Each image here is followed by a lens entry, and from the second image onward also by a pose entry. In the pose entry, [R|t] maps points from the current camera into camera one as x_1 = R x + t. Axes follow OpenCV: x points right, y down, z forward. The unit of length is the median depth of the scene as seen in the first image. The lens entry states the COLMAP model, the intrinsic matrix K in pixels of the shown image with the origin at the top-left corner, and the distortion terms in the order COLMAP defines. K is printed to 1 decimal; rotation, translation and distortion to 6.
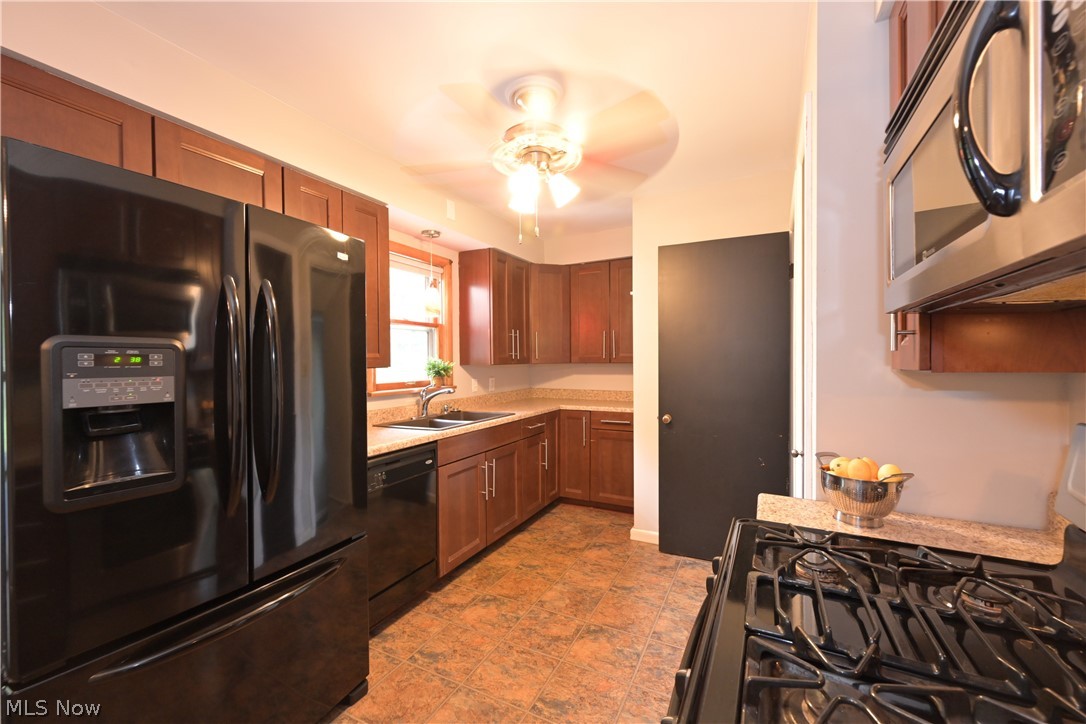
lens RADIAL K [[433.8, 0, 543.0], [0, 433.8, 362.0], [0, 0, 1]] dist [0.000140, 0.000054]
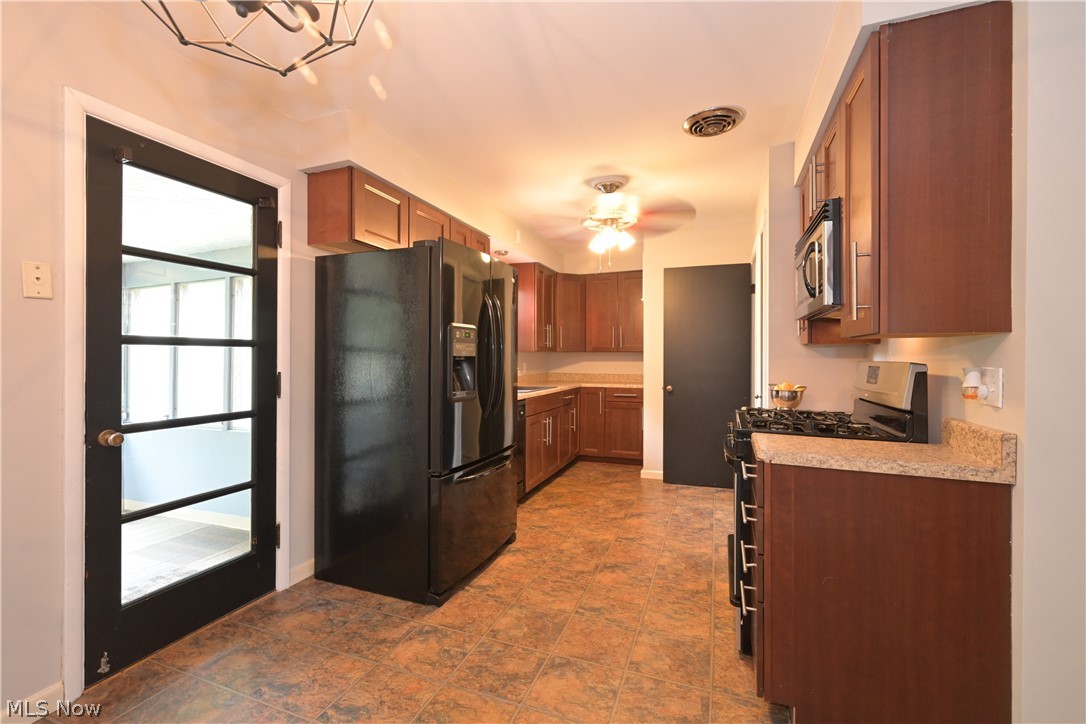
lens RADIAL K [[464.9, 0, 541.1], [0, 464.9, 356.0], [0, 0, 1]] dist [0.000373, -0.000015]
pose [[0.993679, 0.008605, 0.111931, -0.304203], [-0.007463, 0.999916, -0.010618, 0.042320], [-0.112013, 0.009716, 0.993659, -0.472467]]
